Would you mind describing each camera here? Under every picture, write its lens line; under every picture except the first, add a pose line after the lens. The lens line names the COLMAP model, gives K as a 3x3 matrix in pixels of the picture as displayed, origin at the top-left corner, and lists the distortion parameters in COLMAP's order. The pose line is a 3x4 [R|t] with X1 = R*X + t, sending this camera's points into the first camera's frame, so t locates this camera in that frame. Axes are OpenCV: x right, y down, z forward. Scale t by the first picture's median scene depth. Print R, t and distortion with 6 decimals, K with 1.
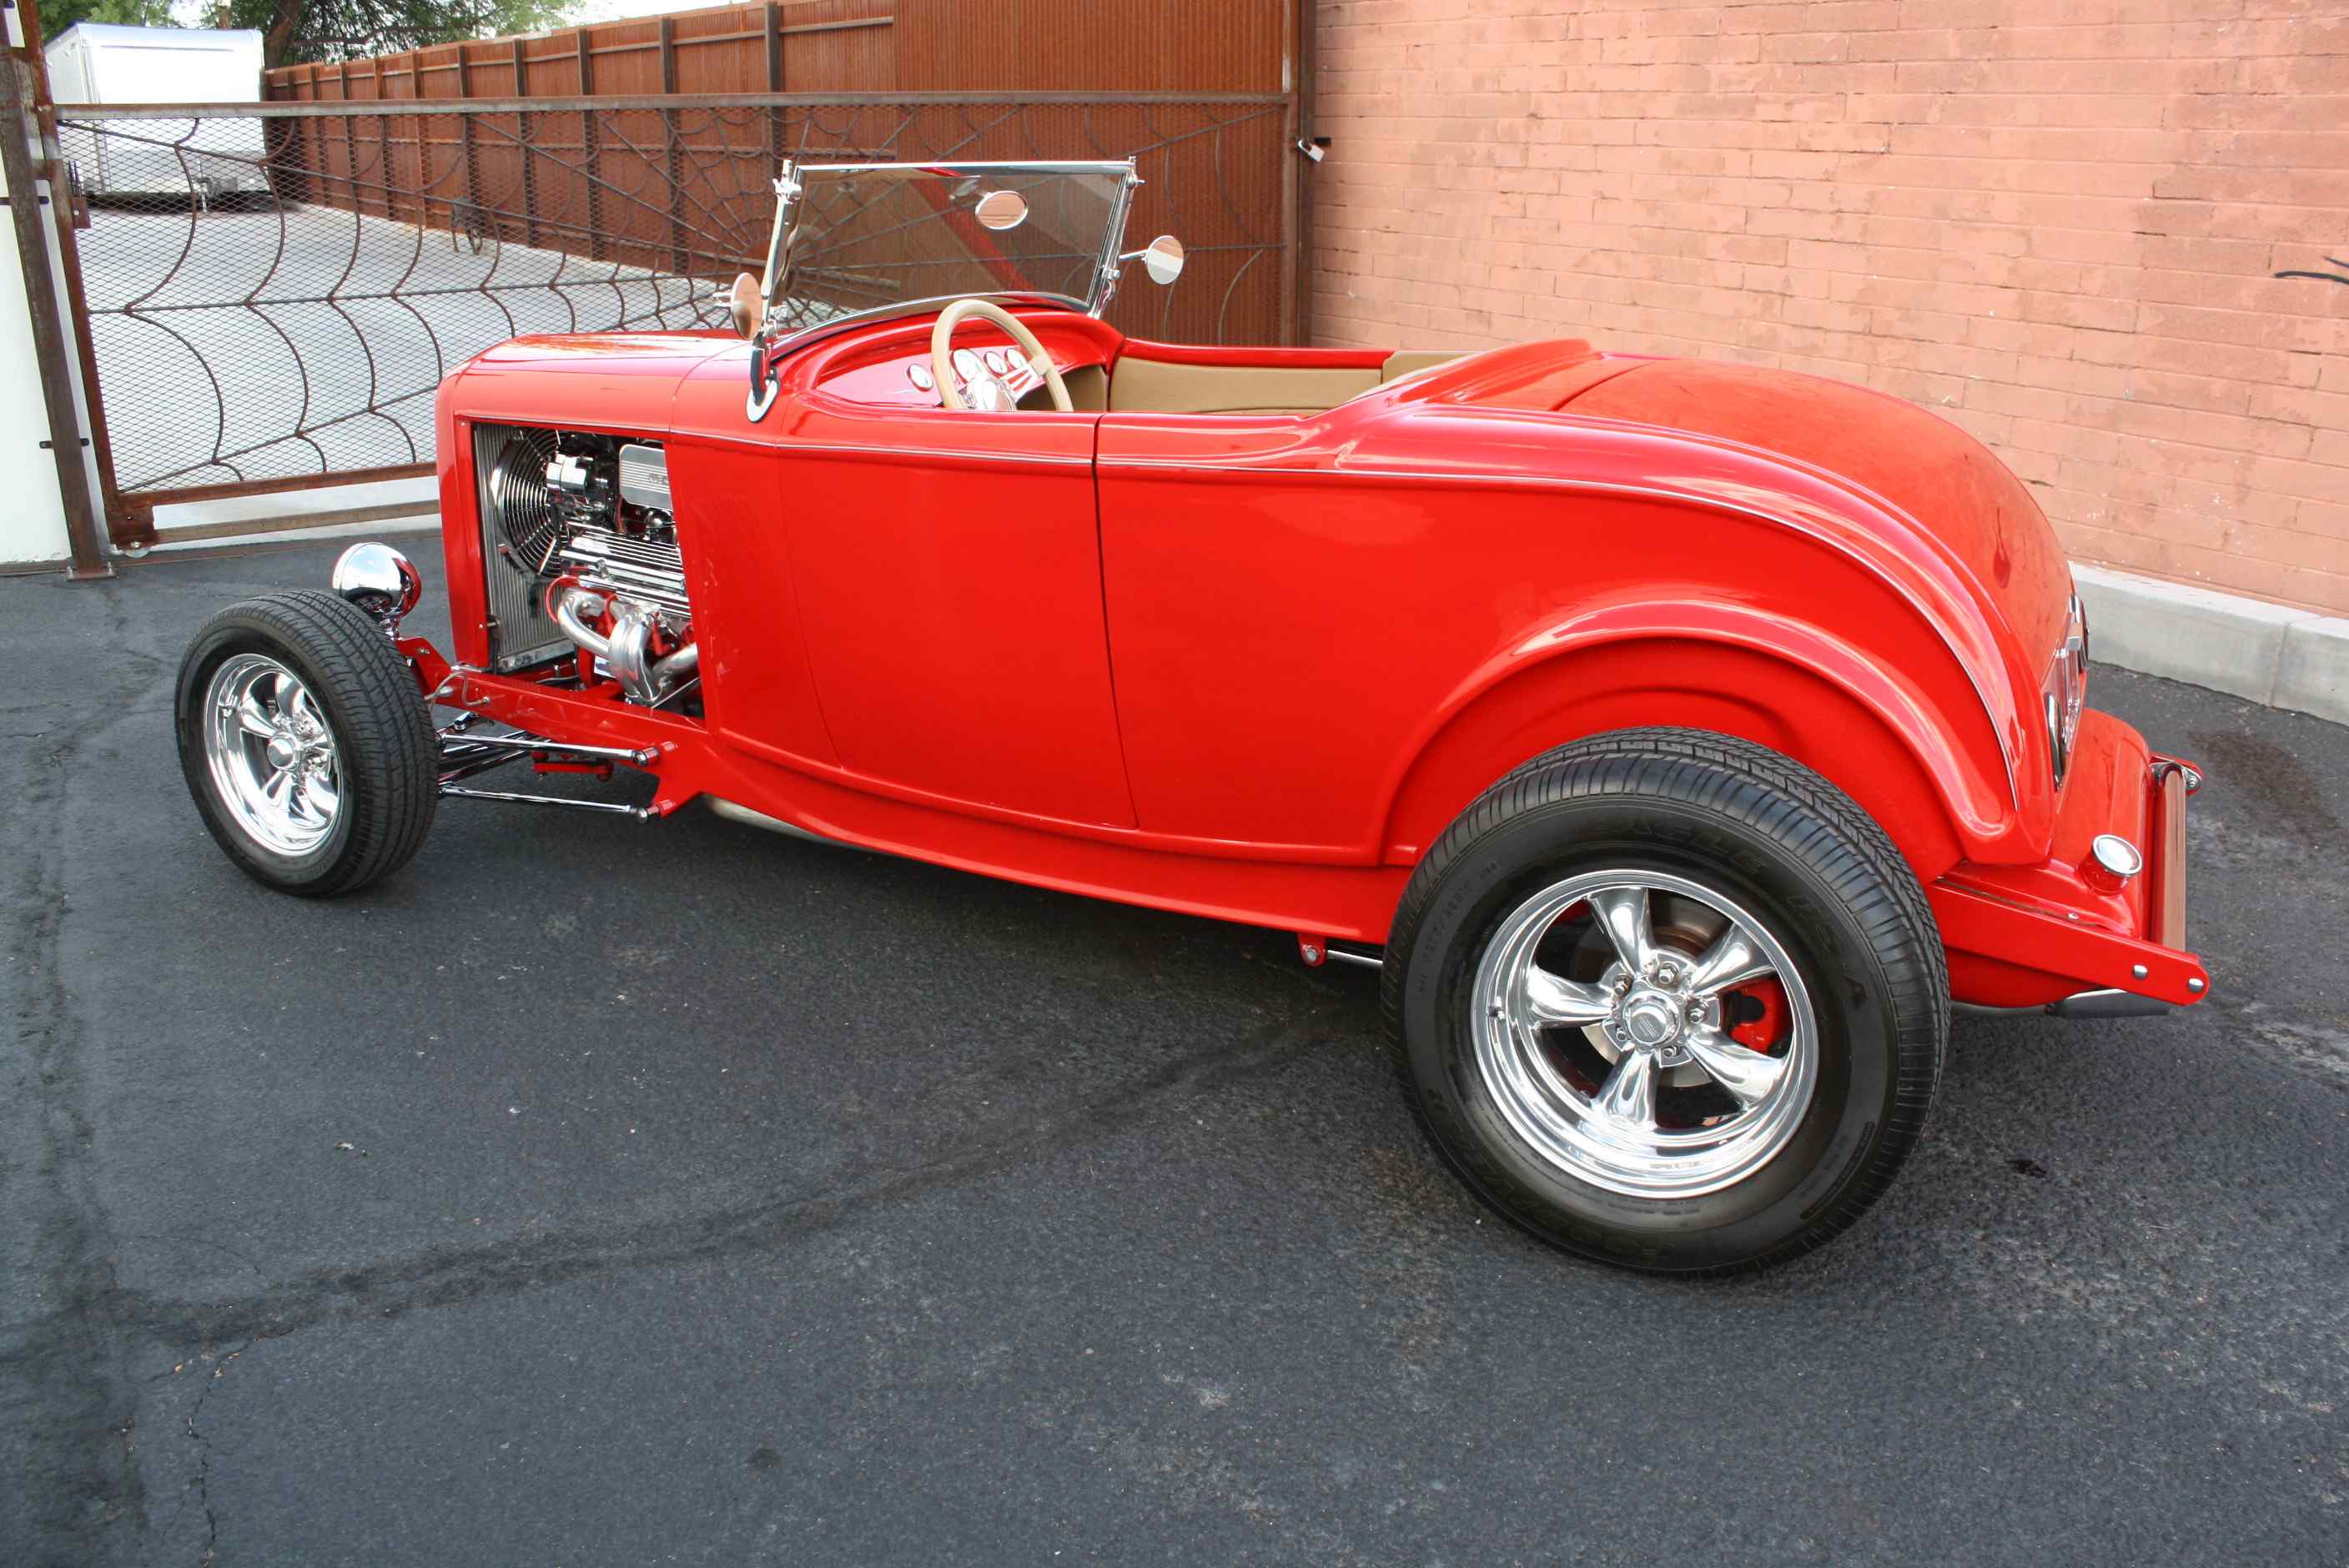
lens RADIAL K [[1953.7, 0, 1184.1], [0, 1953.7, 799.9], [0, 0, 1]] dist [-0.164702, 0.141058]
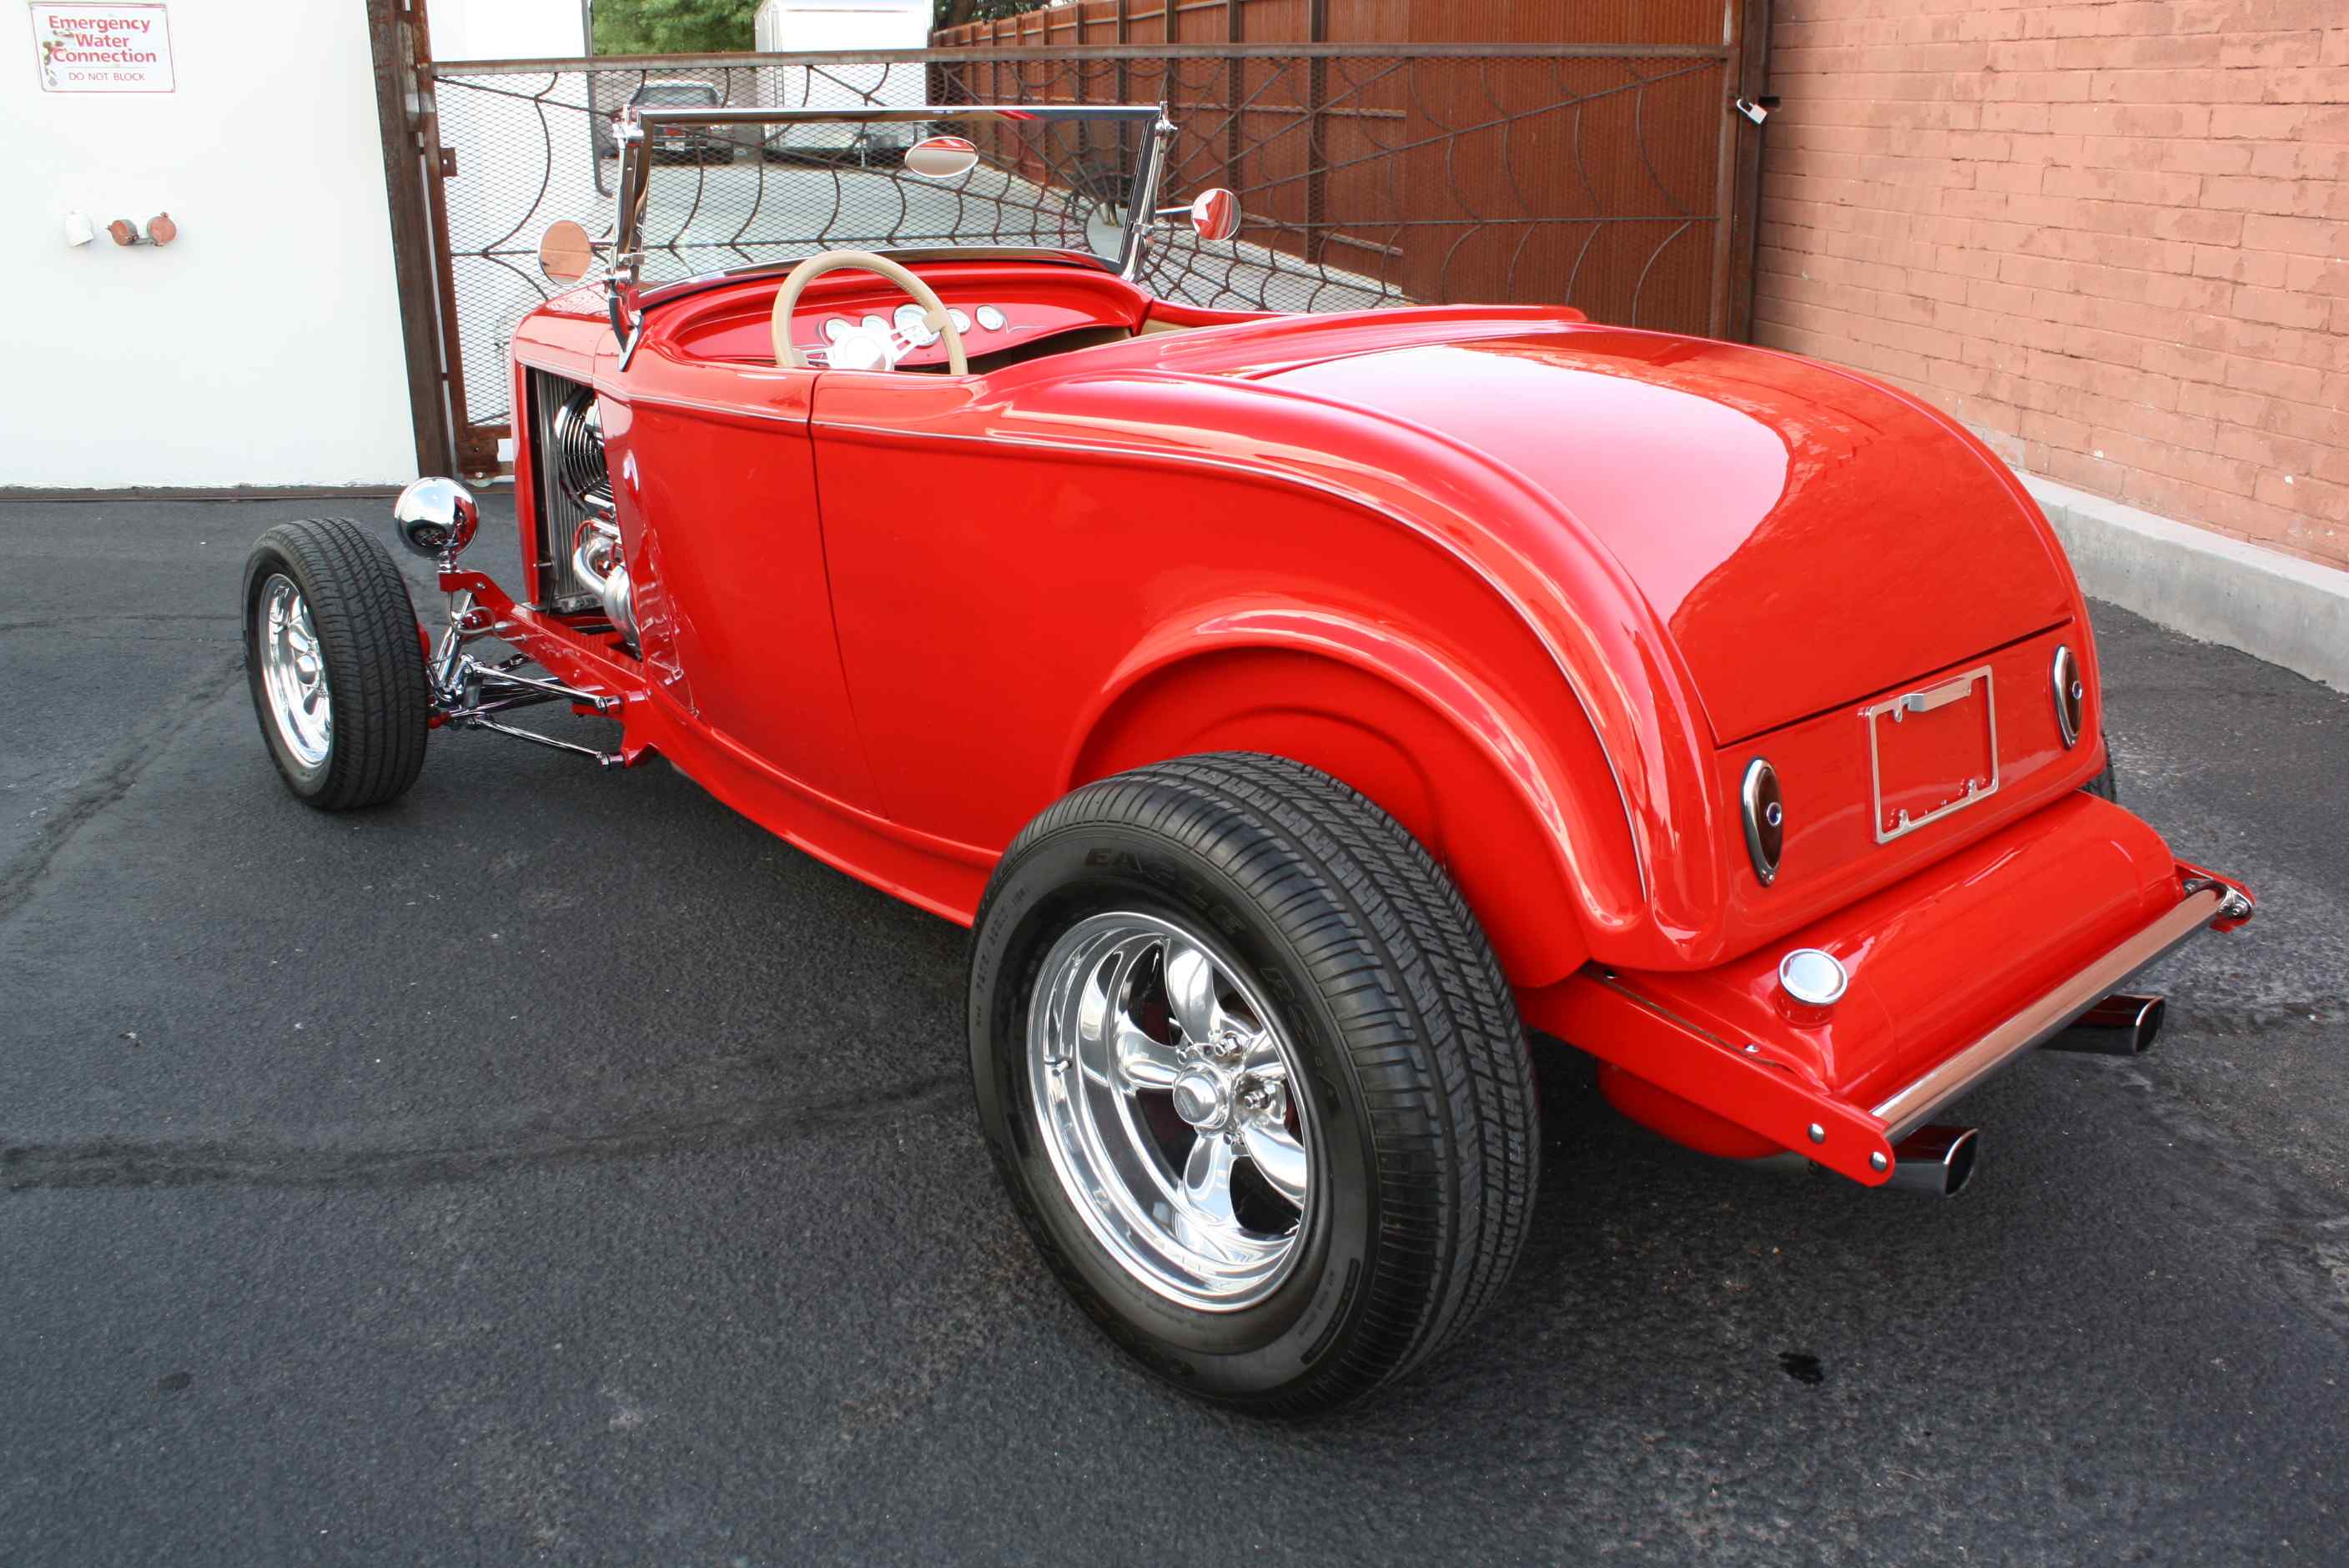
lens RADIAL K [[2069.5, 0, 1198.6], [0, 2069.5, 790.2], [0, 0, 1]] dist [-0.153799, 0.140490]
pose [[0.941258, 0.099682, -0.322639, 0.380748], [-0.102431, 0.994704, 0.008493, -0.019884], [0.321777, 0.025055, 0.946484, 0.104396]]
